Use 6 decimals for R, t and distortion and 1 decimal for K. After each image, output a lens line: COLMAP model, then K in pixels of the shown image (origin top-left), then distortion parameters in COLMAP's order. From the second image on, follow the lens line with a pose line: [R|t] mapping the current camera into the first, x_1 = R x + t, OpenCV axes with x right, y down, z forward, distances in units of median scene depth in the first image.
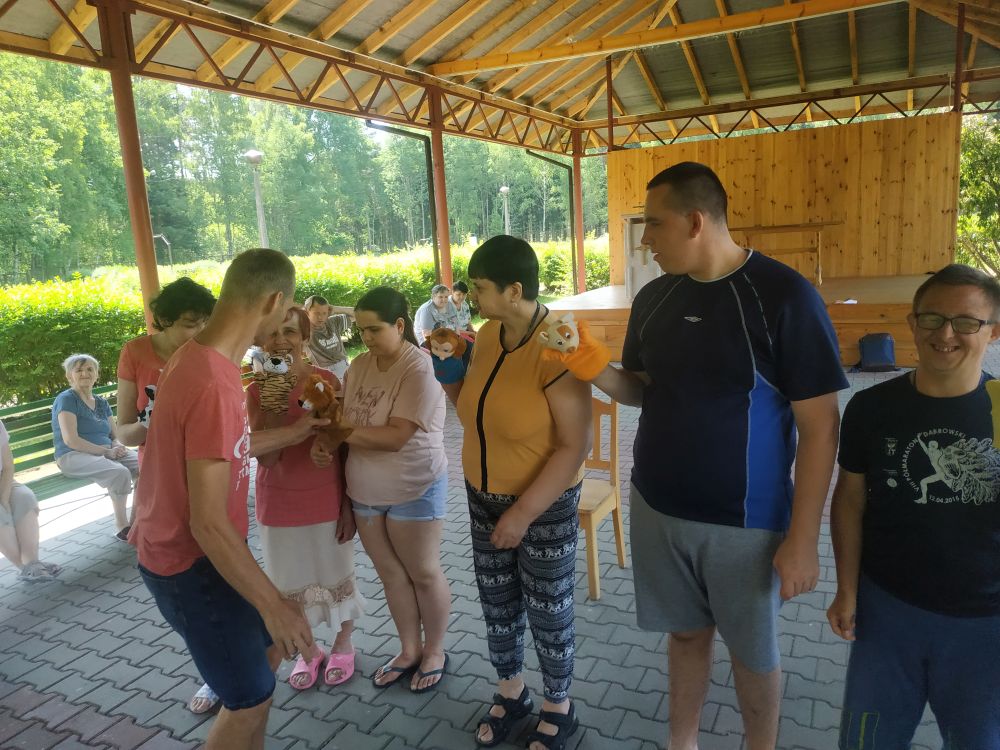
lens RADIAL K [[751.7, 0, 500.0], [0, 751.7, 375.0], [0, 0, 1]] dist [0.002218, -0.011215]
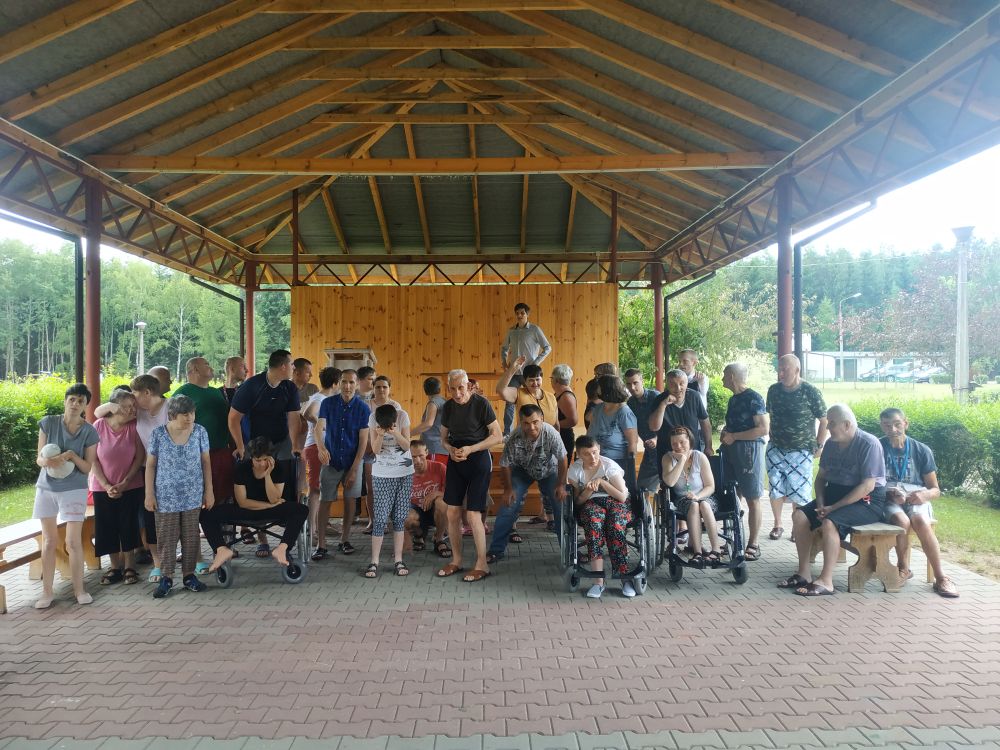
lens RADIAL K [[744.7, 0, 484.5], [0, 744.7, 375.9], [0, 0, 1]] dist [0.045030, -0.079653]
pose [[0.897419, 0.057958, 0.437357, -0.042784], [0.030186, 0.980944, -0.191934, -0.005544], [-0.440146, 0.185447, 0.878567, 0.116163]]
